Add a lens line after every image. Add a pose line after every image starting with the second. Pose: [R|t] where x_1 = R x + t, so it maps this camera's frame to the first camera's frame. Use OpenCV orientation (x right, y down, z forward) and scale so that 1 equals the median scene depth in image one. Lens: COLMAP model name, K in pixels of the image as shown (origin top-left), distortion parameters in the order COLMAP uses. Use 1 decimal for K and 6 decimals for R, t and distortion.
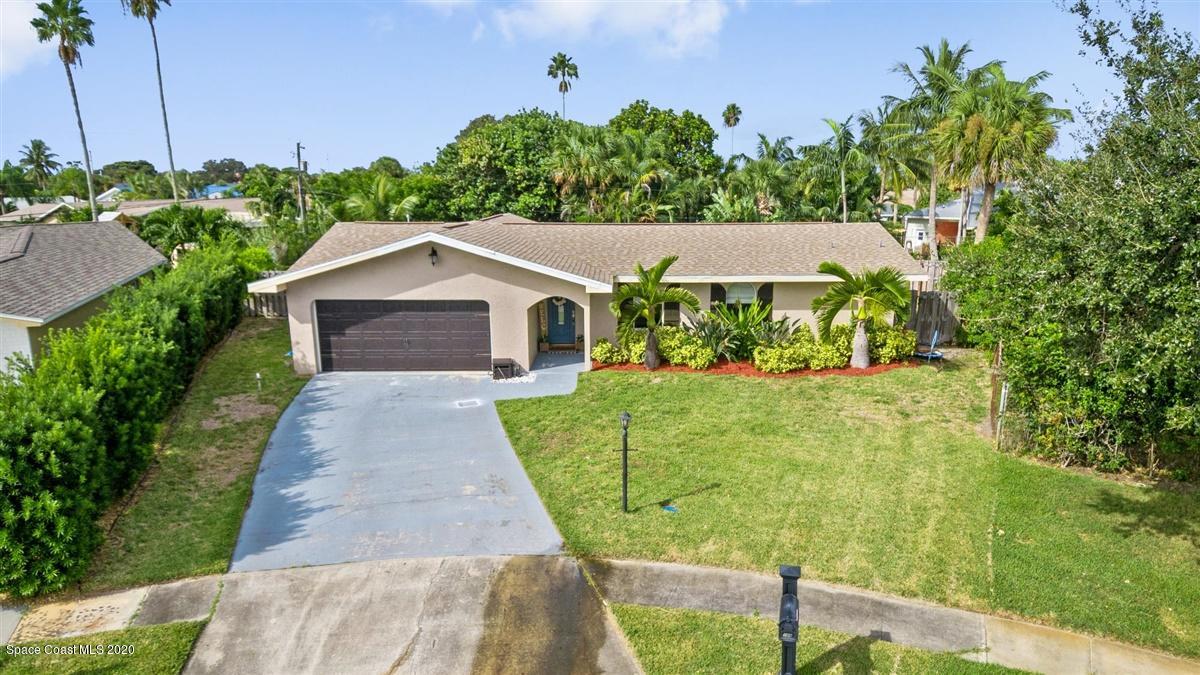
lens RADIAL K [[739.9, 0, 626.6], [0, 739.9, 356.2], [0, 0, 1]] dist [0.100455, -0.139337]
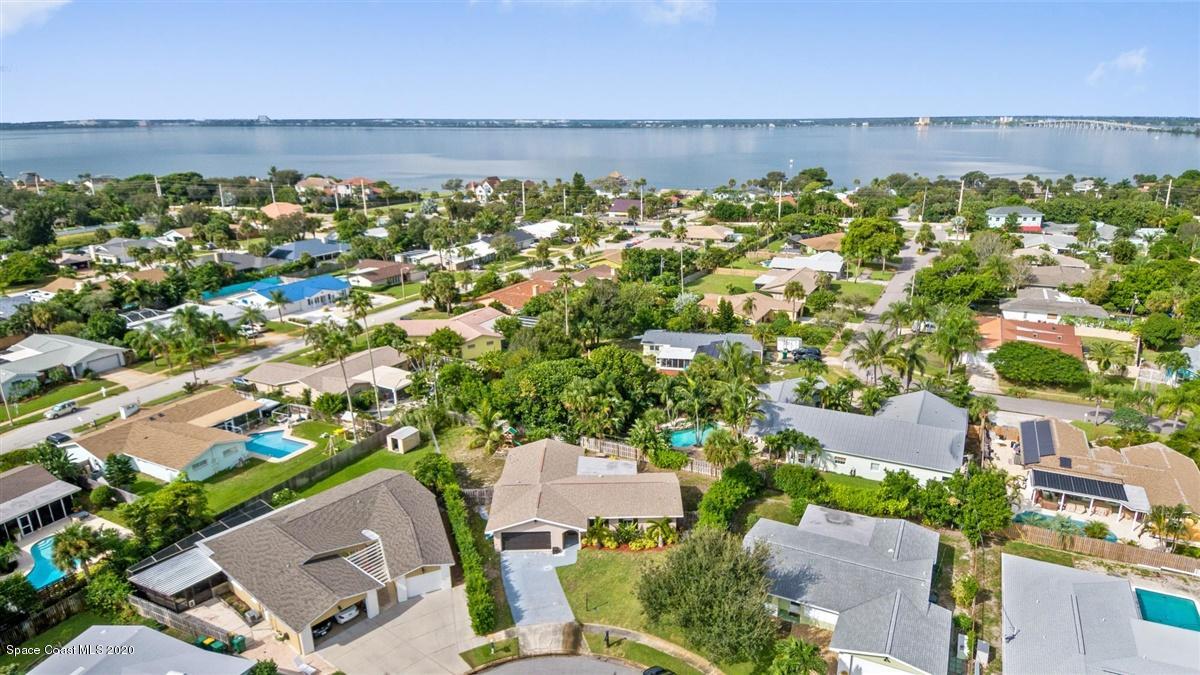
lens RADIAL K [[739.9, 0, 626.6], [0, 739.9, 356.2], [0, 0, 1]] dist [0.100455, -0.139337]
pose [[0.999950, -0.009915, 0.001230, 0.166796], [0.009745, 0.995052, 0.098877, -1.206114], [-0.002204, -0.098860, 0.995099, -2.323495]]
